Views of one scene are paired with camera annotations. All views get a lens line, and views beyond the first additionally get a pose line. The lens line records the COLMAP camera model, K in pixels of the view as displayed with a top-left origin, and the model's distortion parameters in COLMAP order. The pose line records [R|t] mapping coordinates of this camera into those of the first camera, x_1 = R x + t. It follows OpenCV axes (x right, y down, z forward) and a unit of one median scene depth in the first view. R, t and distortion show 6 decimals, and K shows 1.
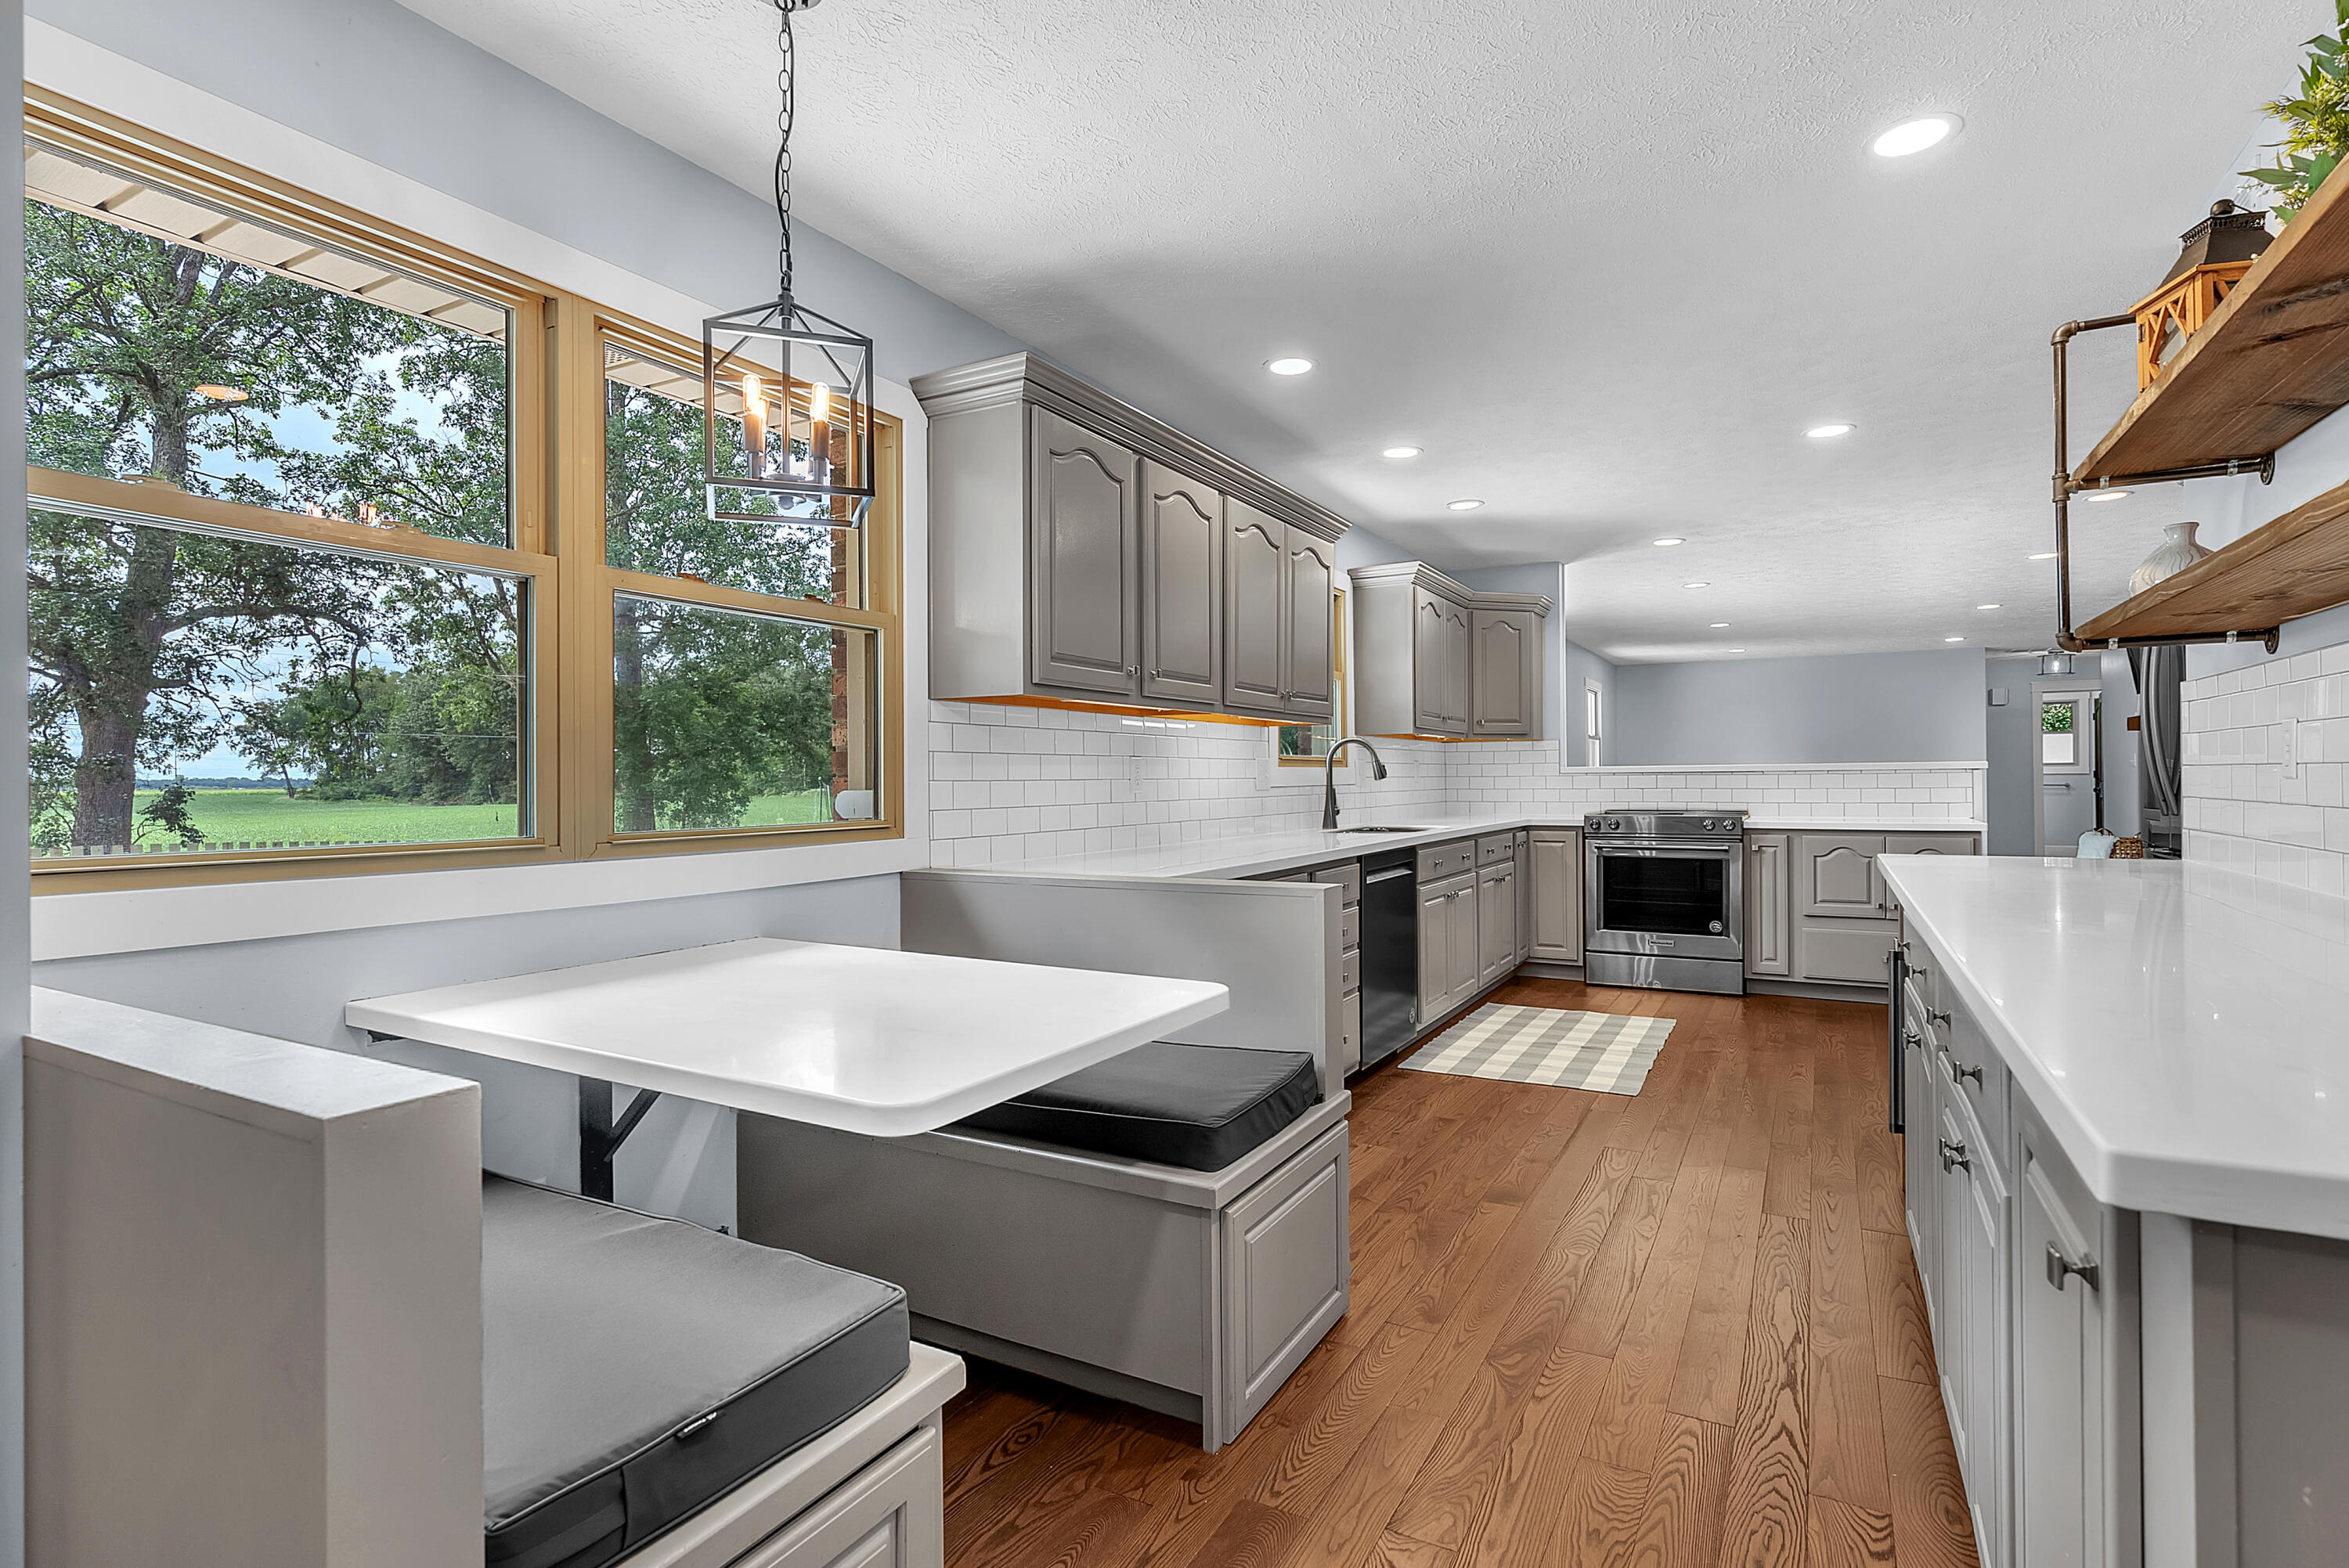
lens RADIAL K [[1118.7, 0, 1162.2], [0, 1118.7, 778.5], [0, 0, 1]] dist [-0.002999, 0.001864]
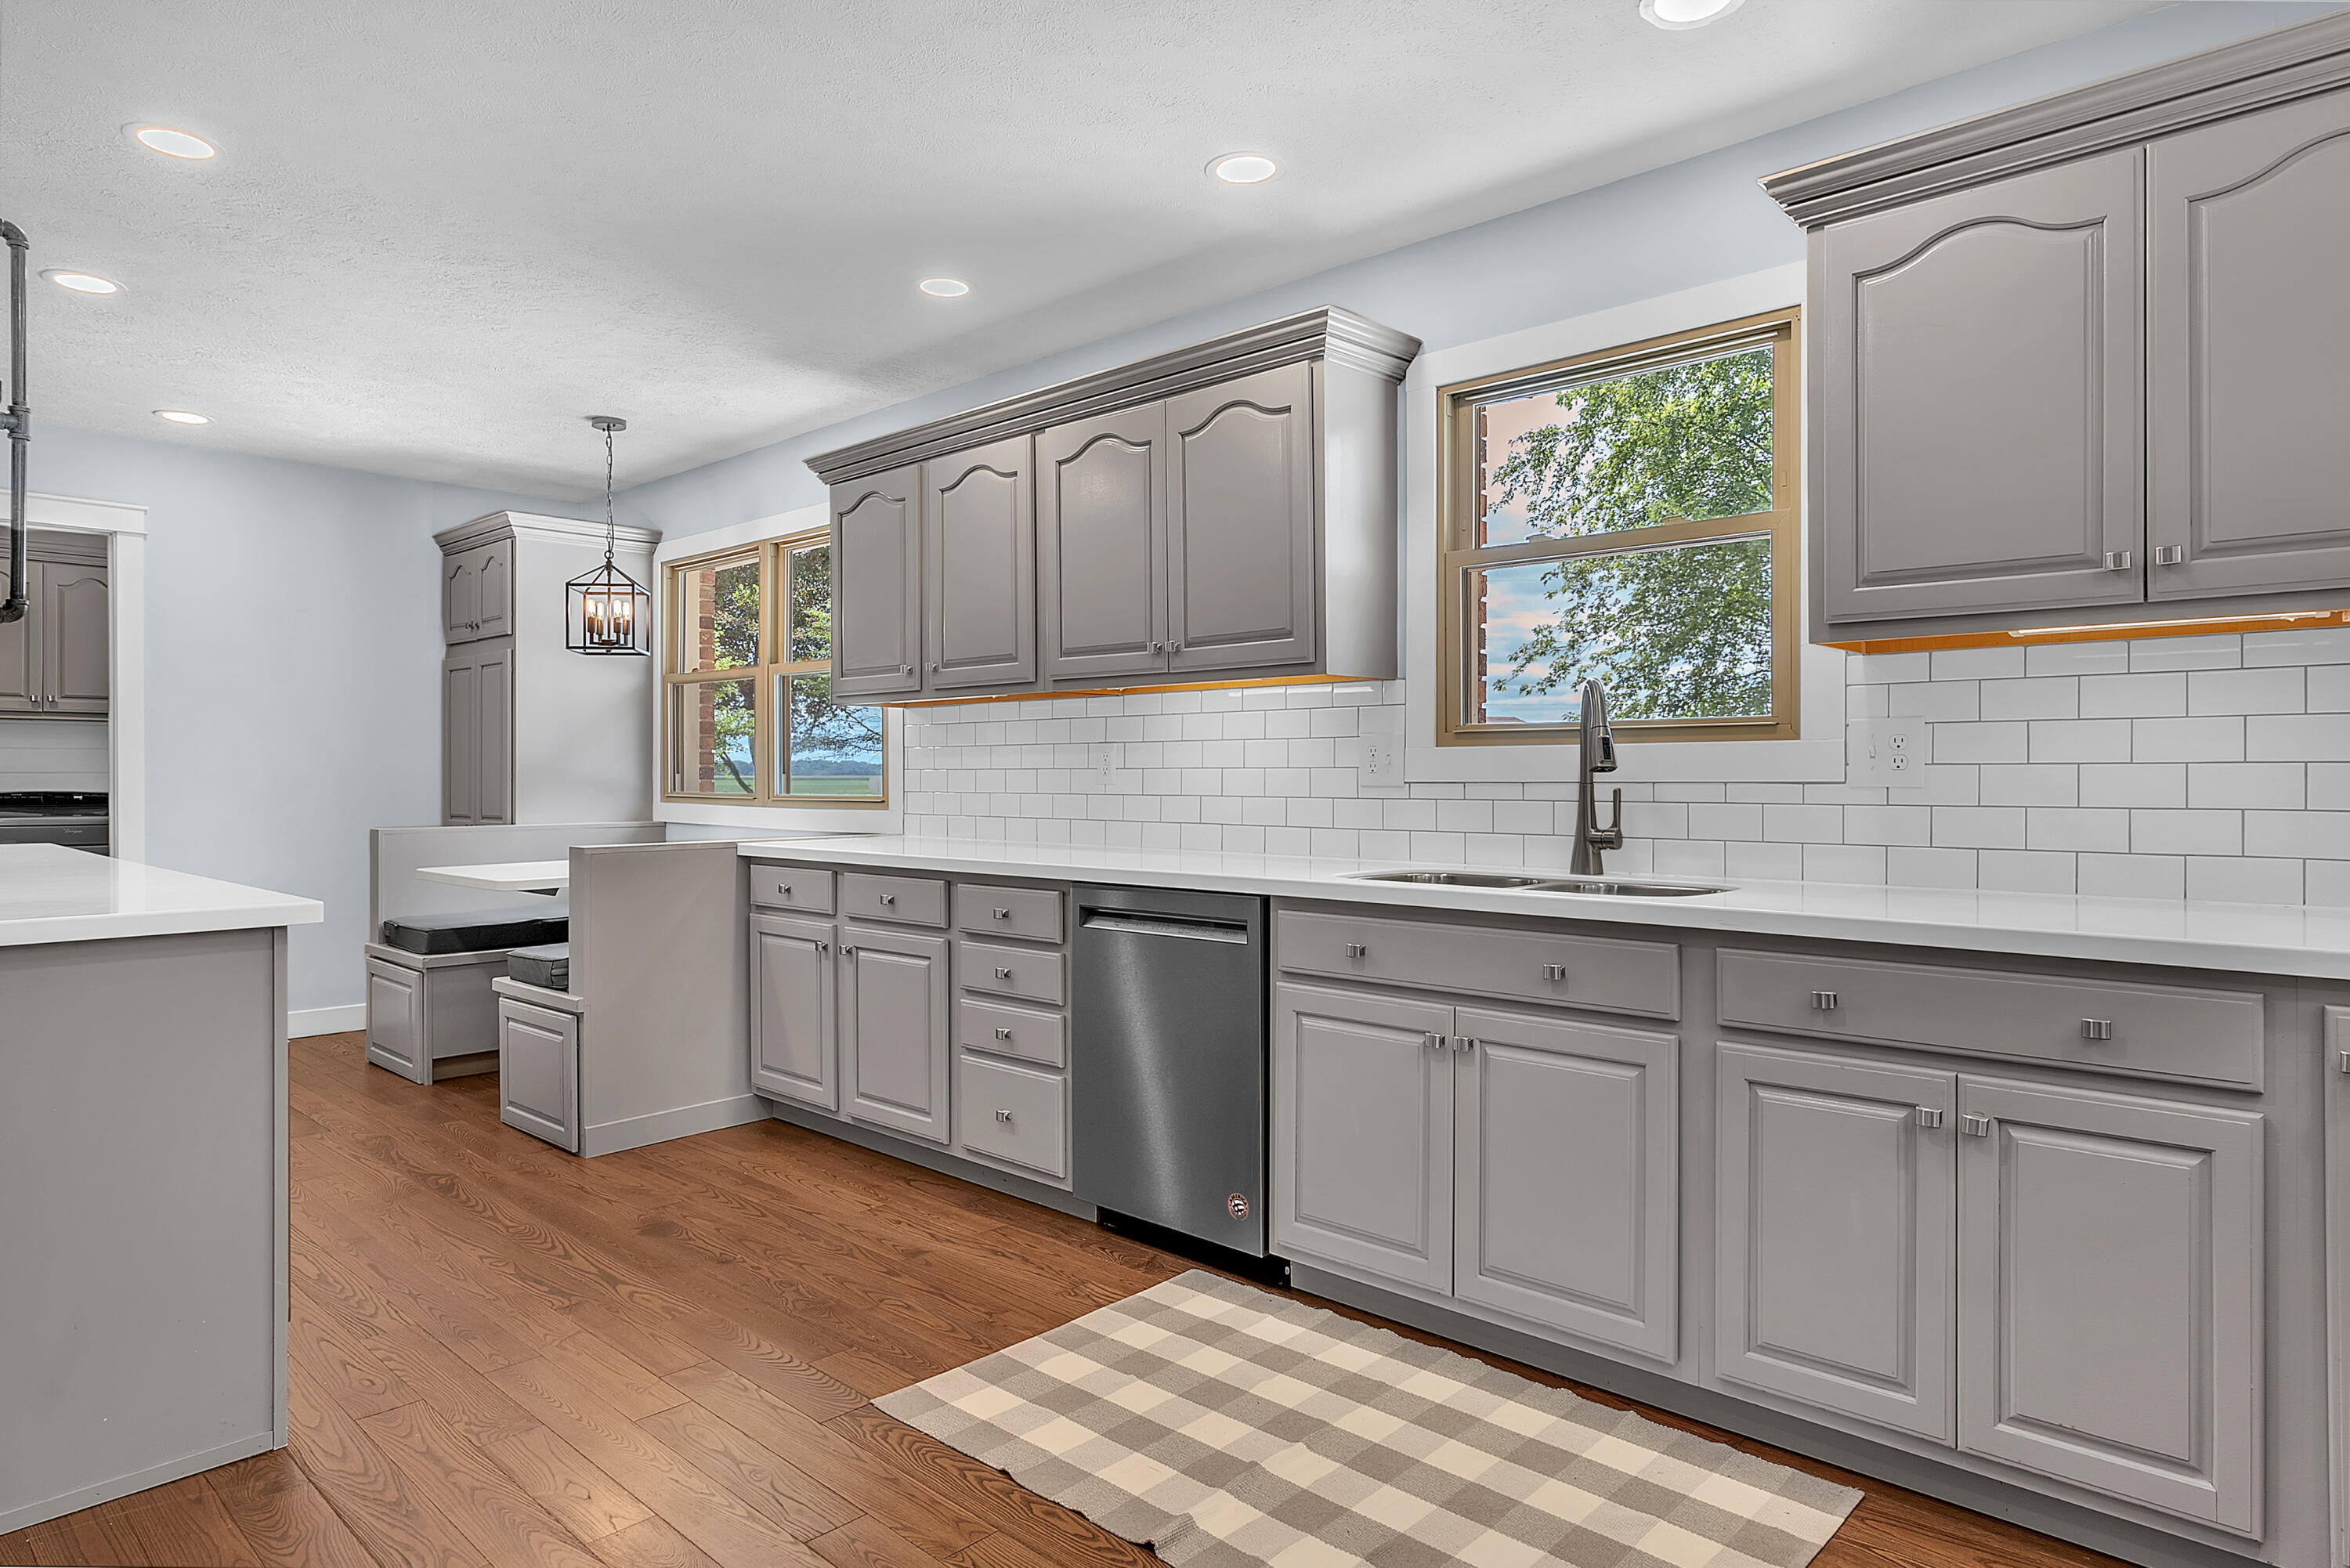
lens RADIAL K [[1270.0, 0, 1110.9], [0, 1270.0, 770.6], [0, 0, 1]] dist [0.005682, -0.000934]
pose [[-0.222224, 0.006993, -0.974971, 0.675056], [0.002550, 0.999975, 0.006592, -0.002955], [0.974992, -0.001021, -0.222236, 0.870818]]
